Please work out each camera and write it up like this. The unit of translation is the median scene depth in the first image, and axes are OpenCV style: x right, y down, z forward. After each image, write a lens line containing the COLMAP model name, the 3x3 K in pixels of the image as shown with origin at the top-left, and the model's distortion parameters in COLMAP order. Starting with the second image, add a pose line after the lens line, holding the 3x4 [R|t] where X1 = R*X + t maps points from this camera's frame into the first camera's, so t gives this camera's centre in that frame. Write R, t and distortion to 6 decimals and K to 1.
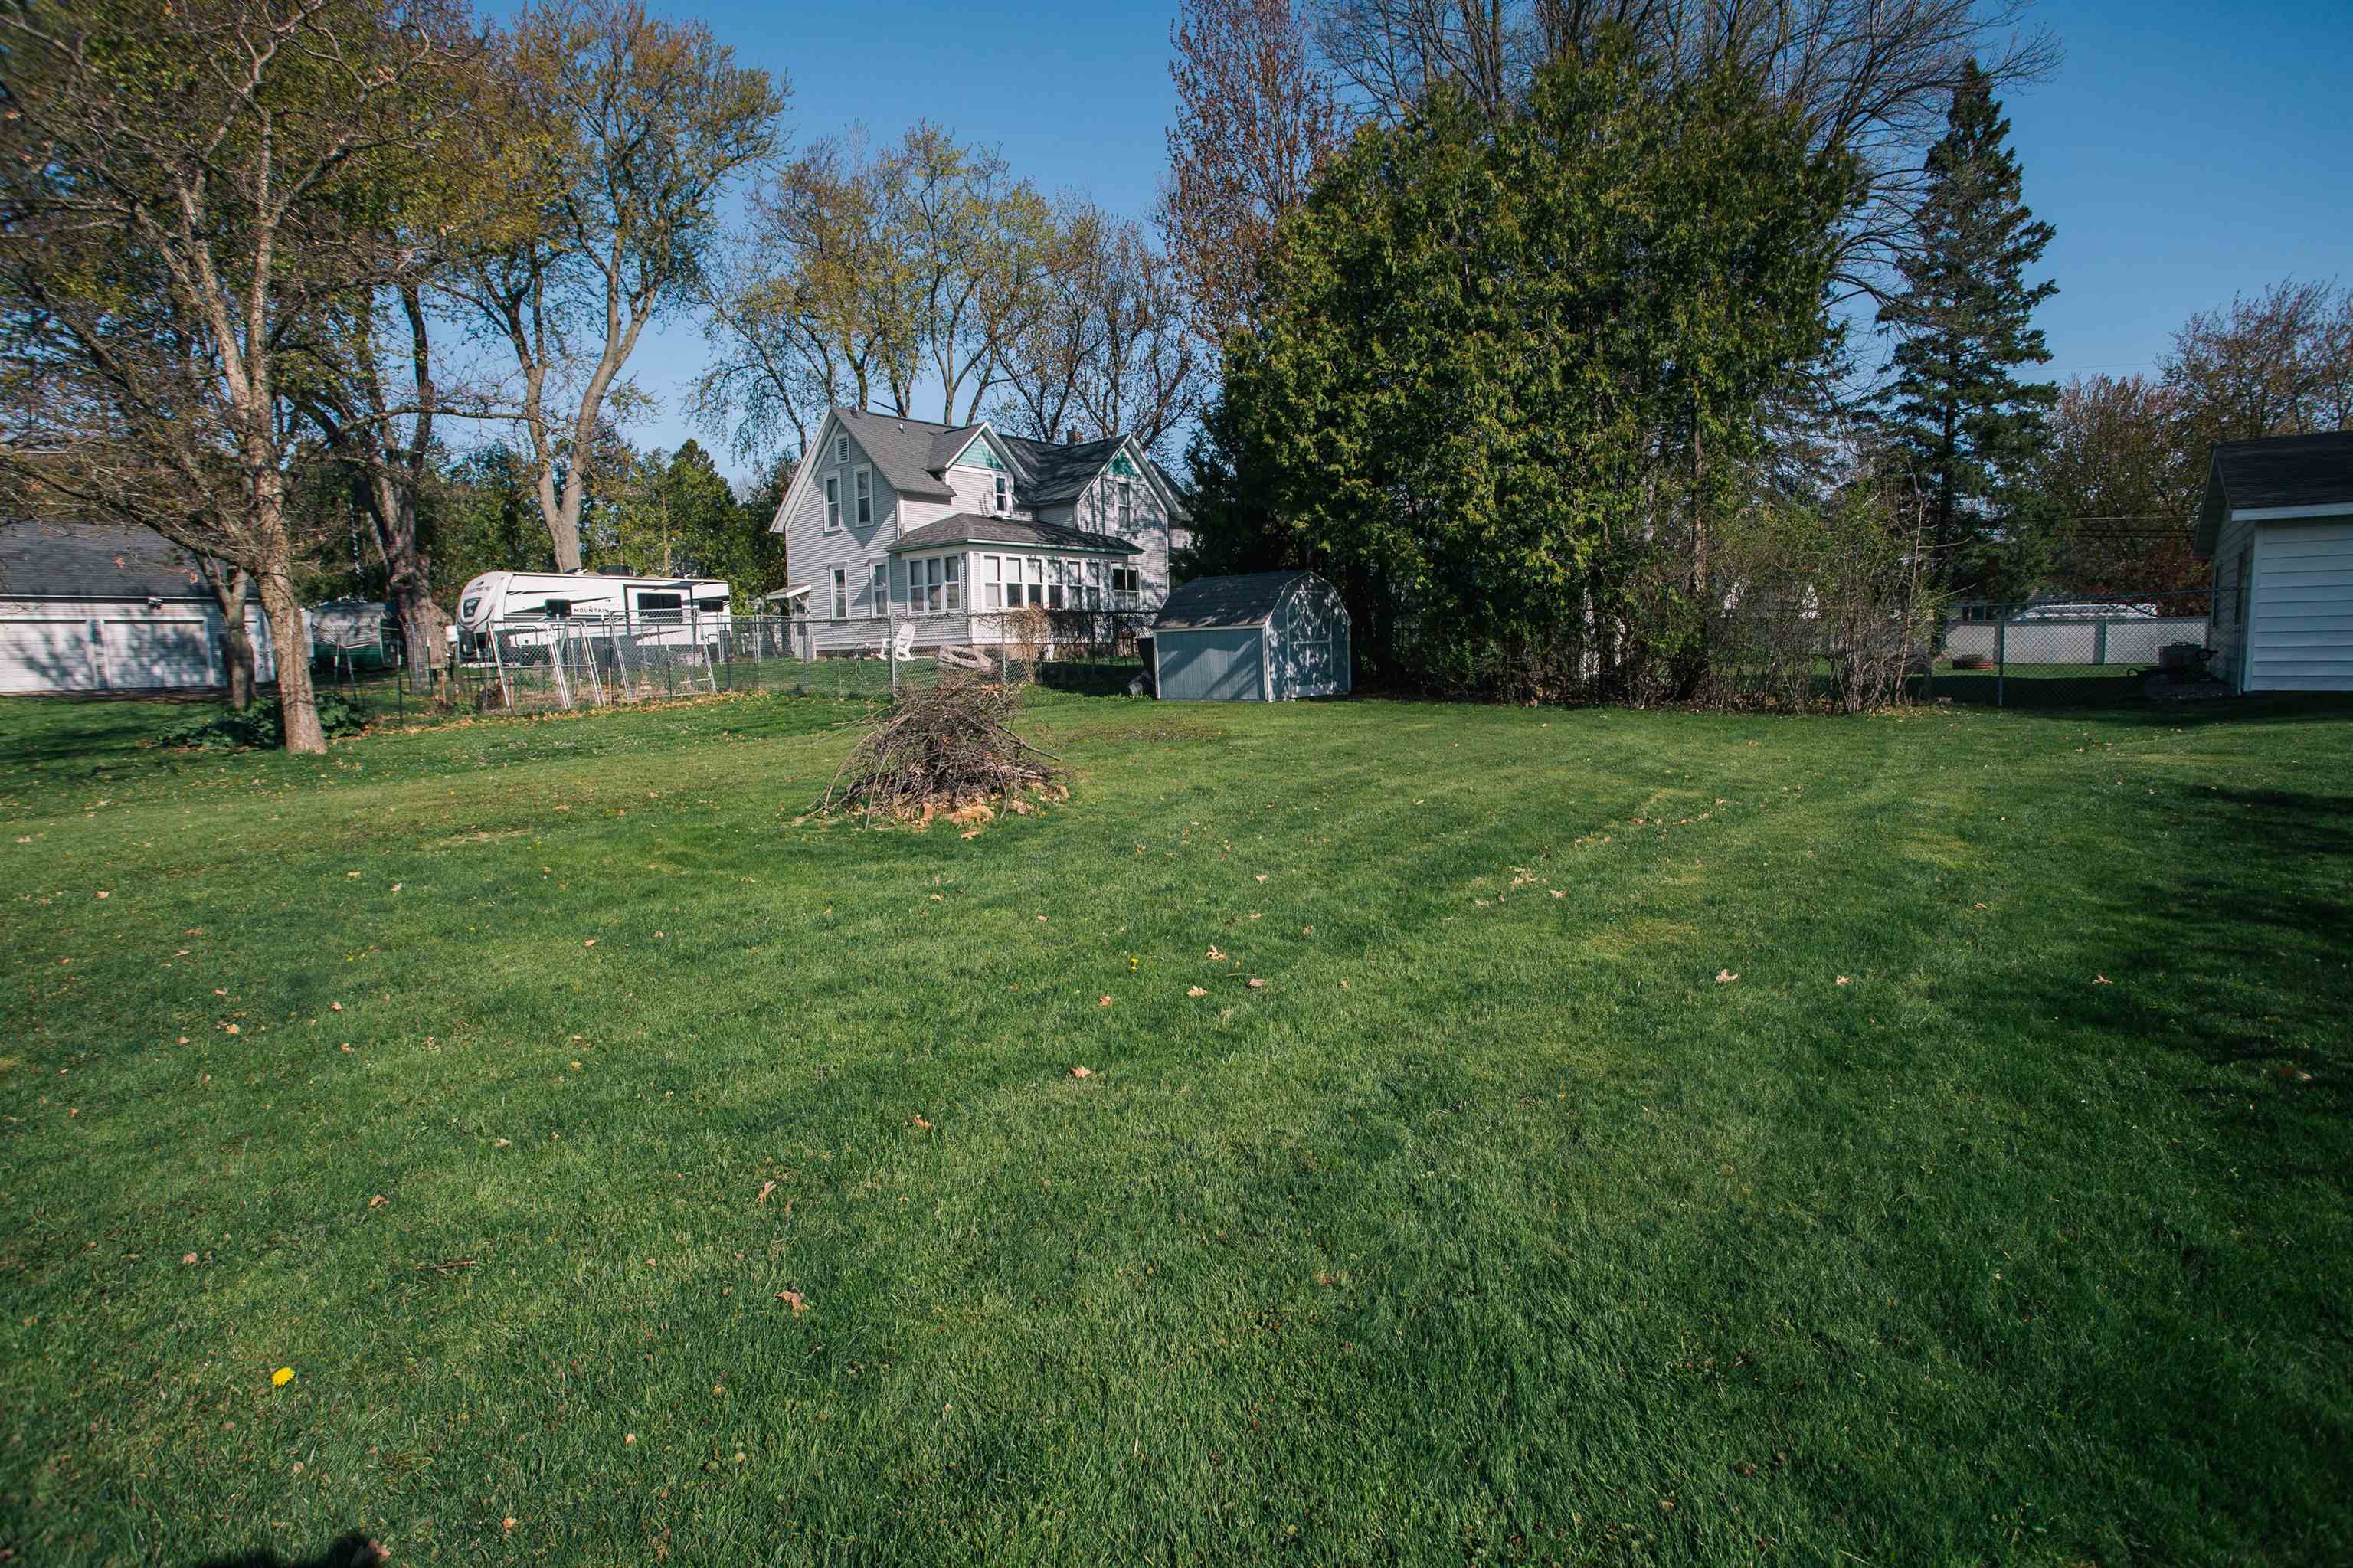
lens RADIAL K [[1139.6, 0, 1186.1], [0, 1139.6, 782.5], [0, 0, 1]] dist [-0.067435, 0.026918]
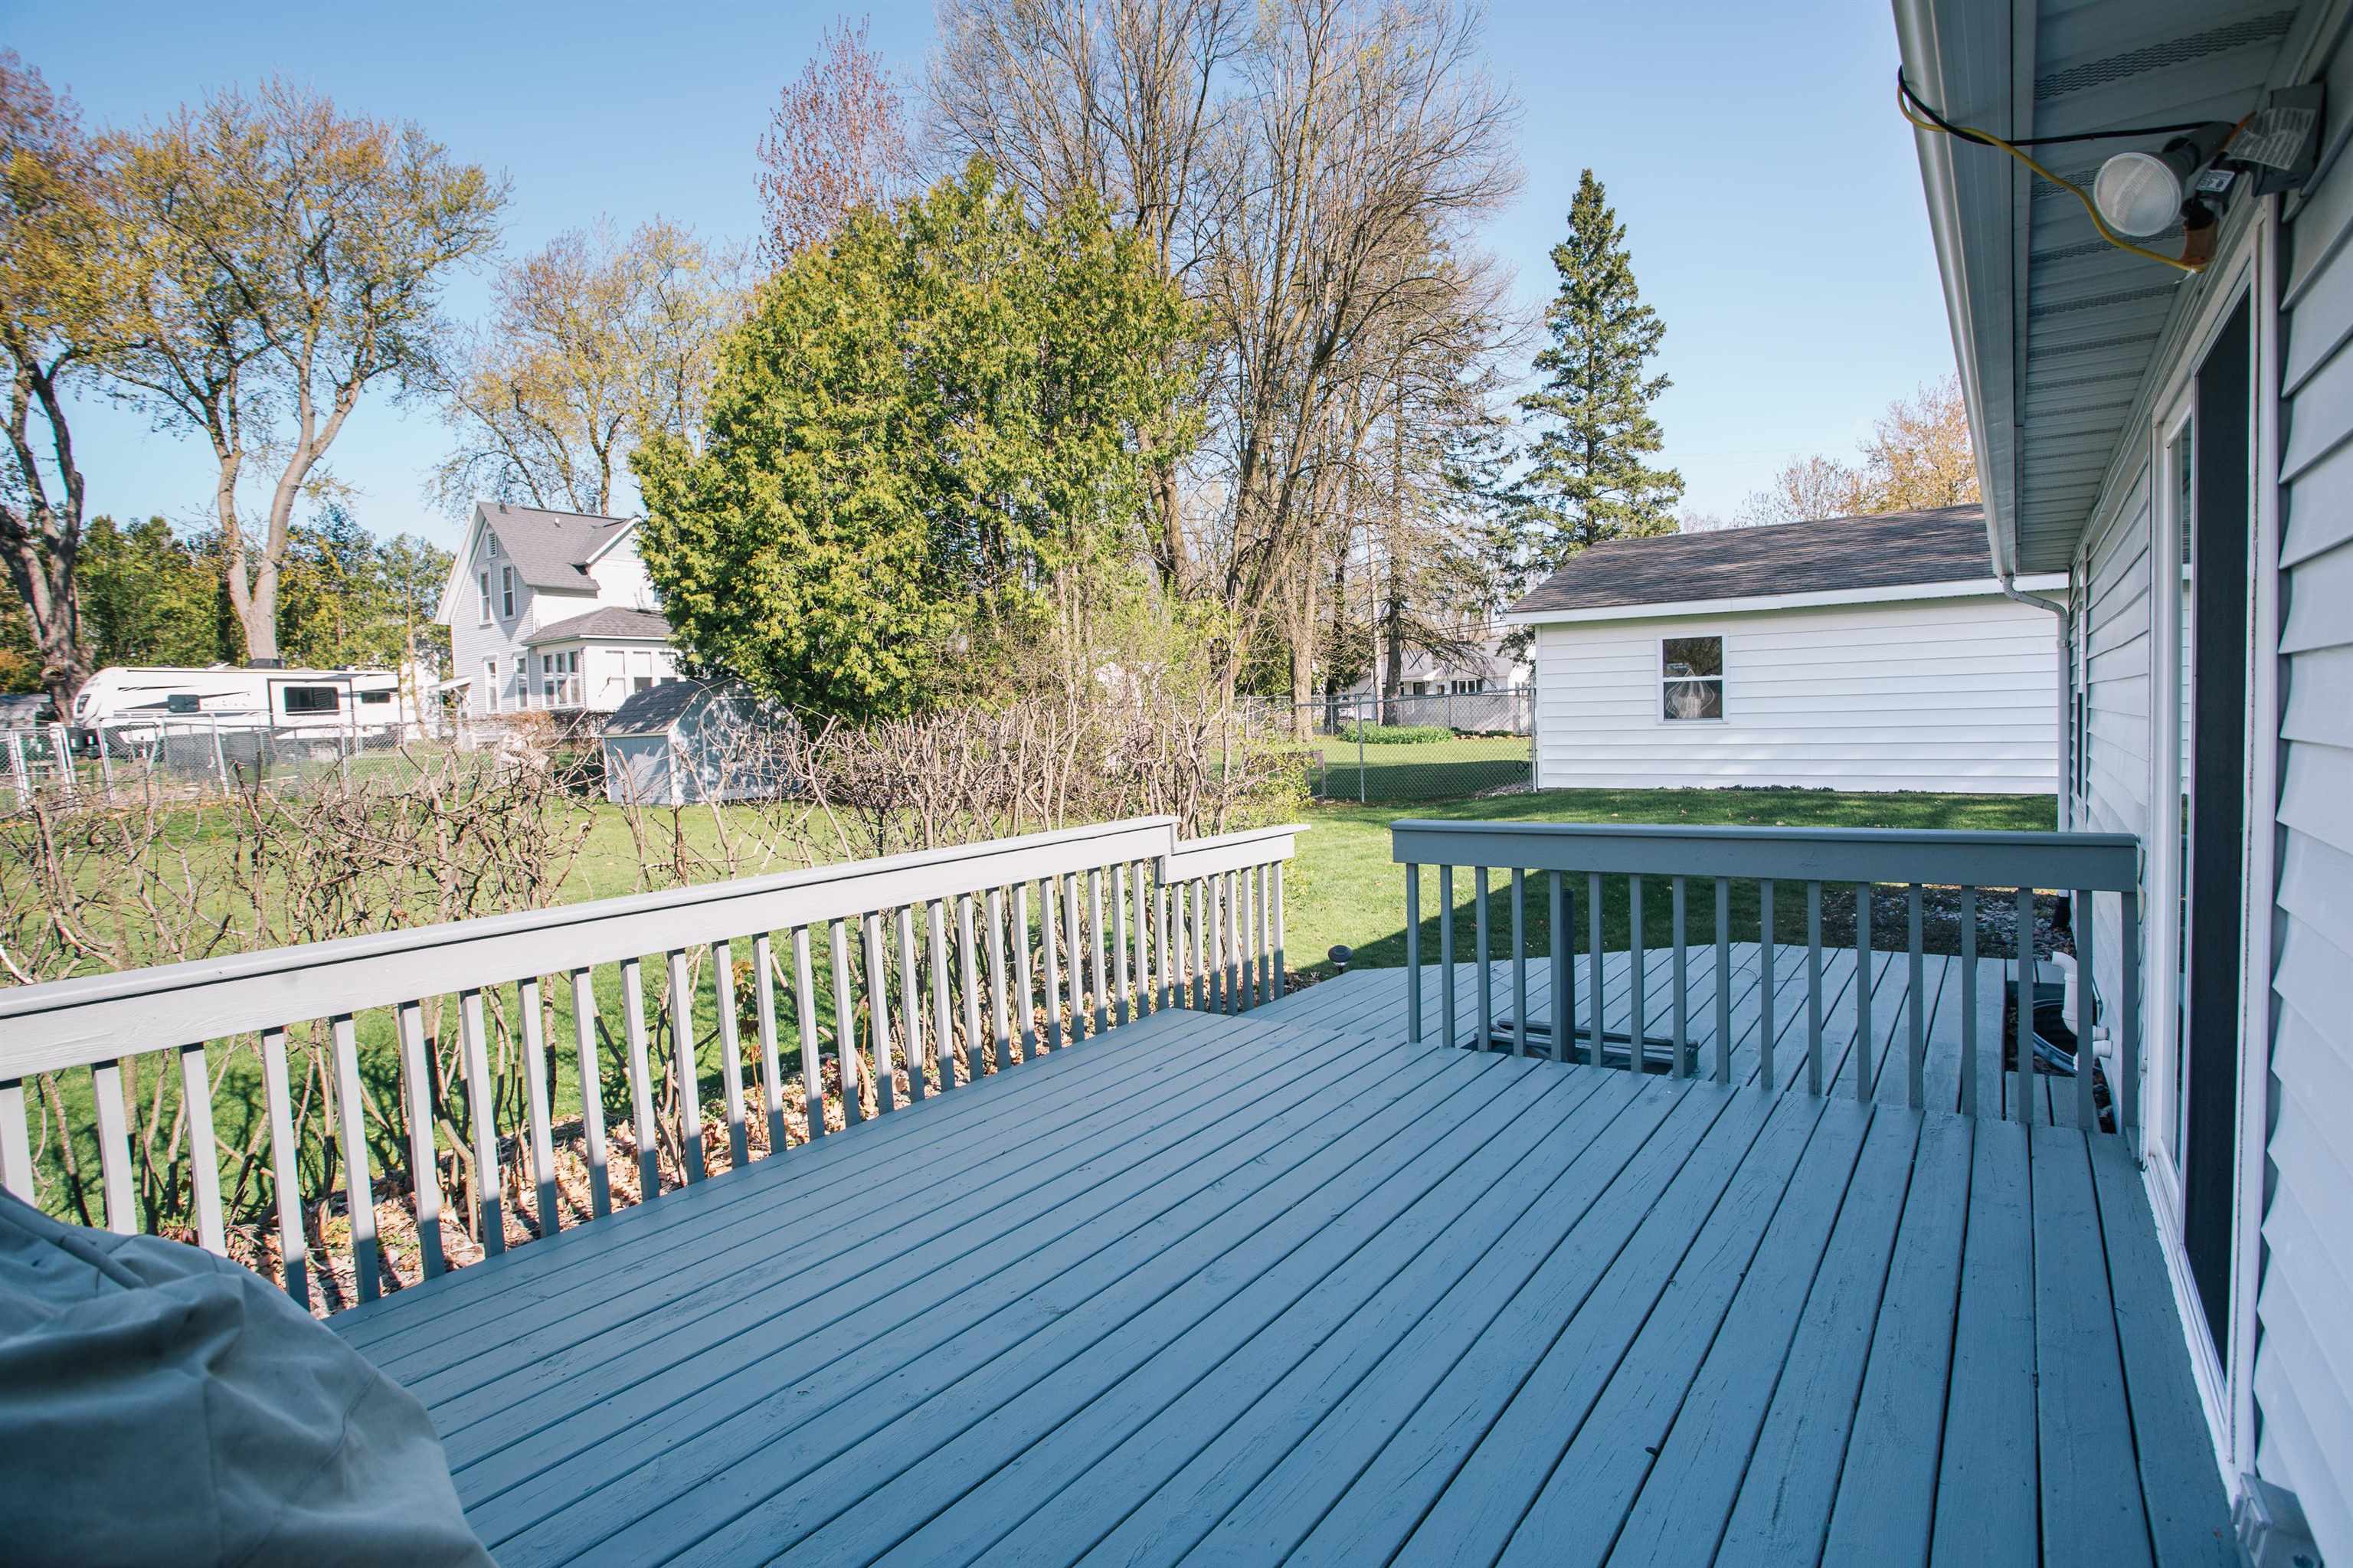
lens RADIAL K [[1161.6, 0, 1193.8], [0, 1161.6, 773.6], [0, 0, 1]] dist [-0.068840, 0.023066]
pose [[0.998234, -0.012815, 0.058007, 0.256064], [0.016646, 0.997678, -0.066044, -0.013447], [-0.057026, 0.066893, 0.996129, -0.027569]]
